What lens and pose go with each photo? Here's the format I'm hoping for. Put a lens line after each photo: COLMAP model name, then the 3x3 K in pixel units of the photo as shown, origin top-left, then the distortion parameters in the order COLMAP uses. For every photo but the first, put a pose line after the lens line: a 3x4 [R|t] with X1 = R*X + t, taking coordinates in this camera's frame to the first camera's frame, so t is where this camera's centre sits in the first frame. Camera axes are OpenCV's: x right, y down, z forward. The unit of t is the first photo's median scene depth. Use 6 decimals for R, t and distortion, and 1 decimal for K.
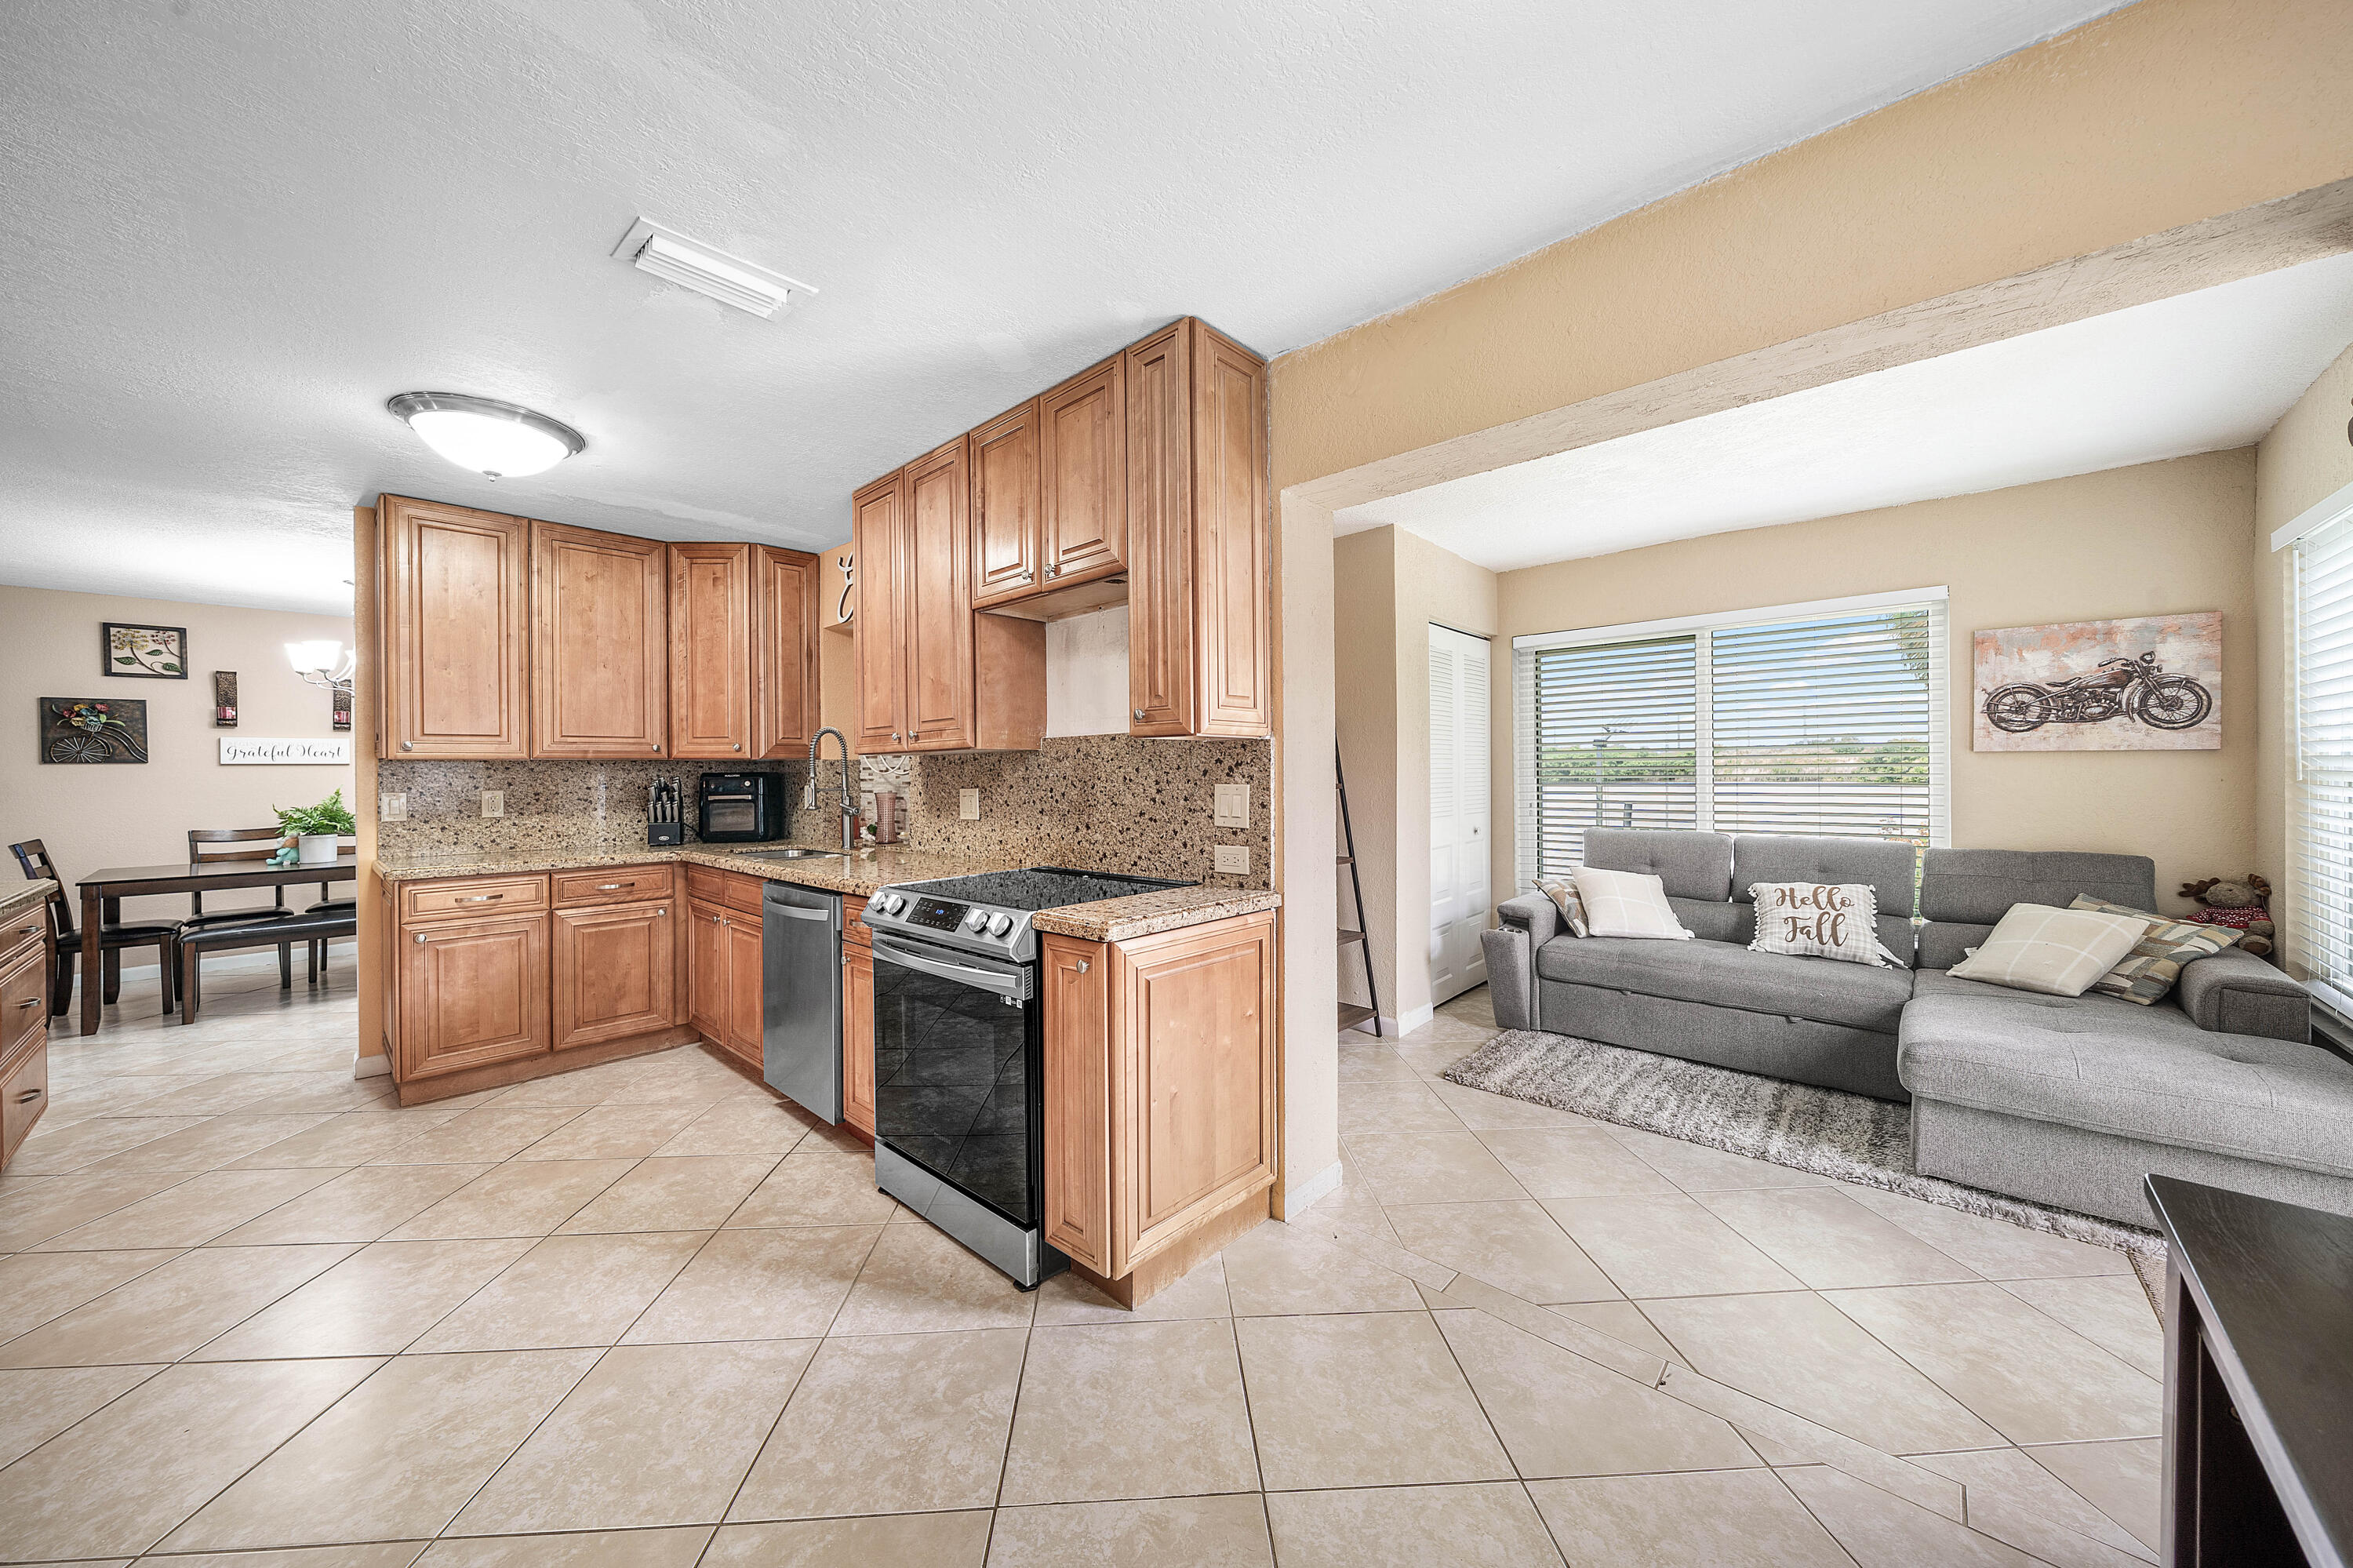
lens RADIAL K [[814.8, 0, 1178.5], [0, 814.8, 774.1], [0, 0, 1]] dist [-0.001556, -0.000150]
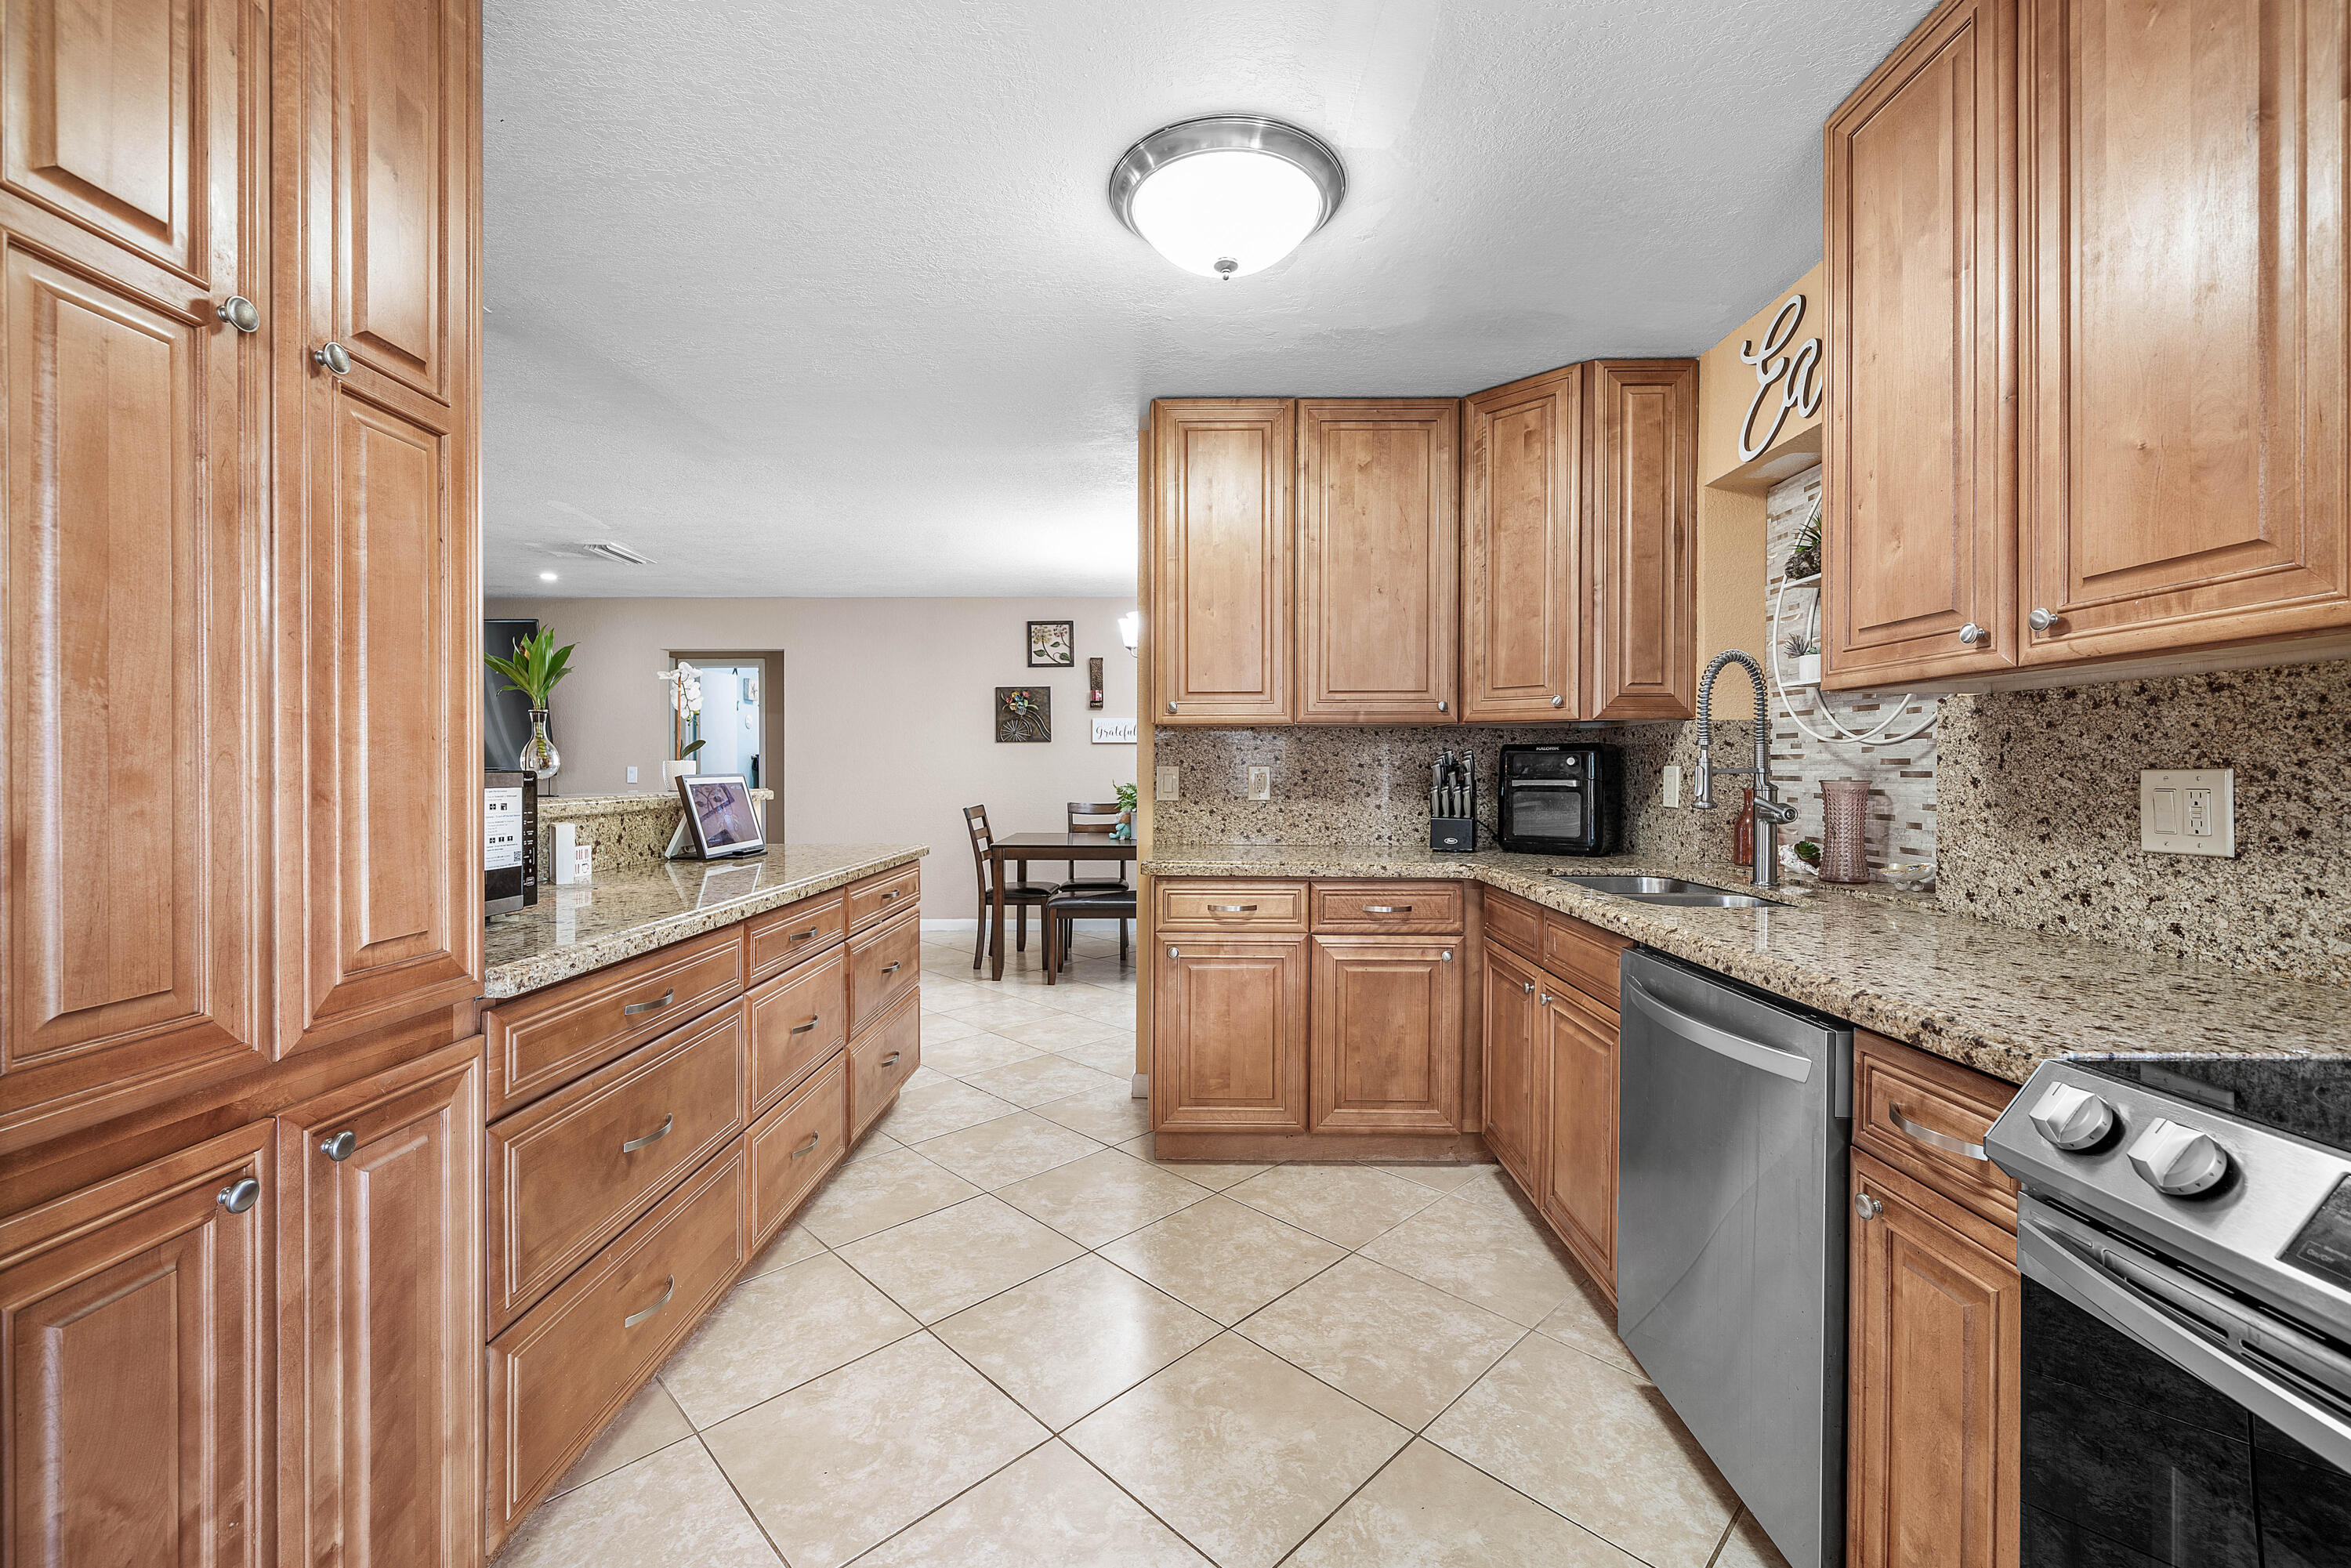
lens RADIAL K [[959.0, 0, 1174.6], [0, 959.0, 771.4], [0, 0, 1]] dist [-0.004003, 0.000009]
pose [[0.665708, 0.014508, -0.746072, -0.209259], [-0.010227, 0.999894, 0.010318, 0.016607], [0.746143, 0.000762, 0.665786, 0.326313]]
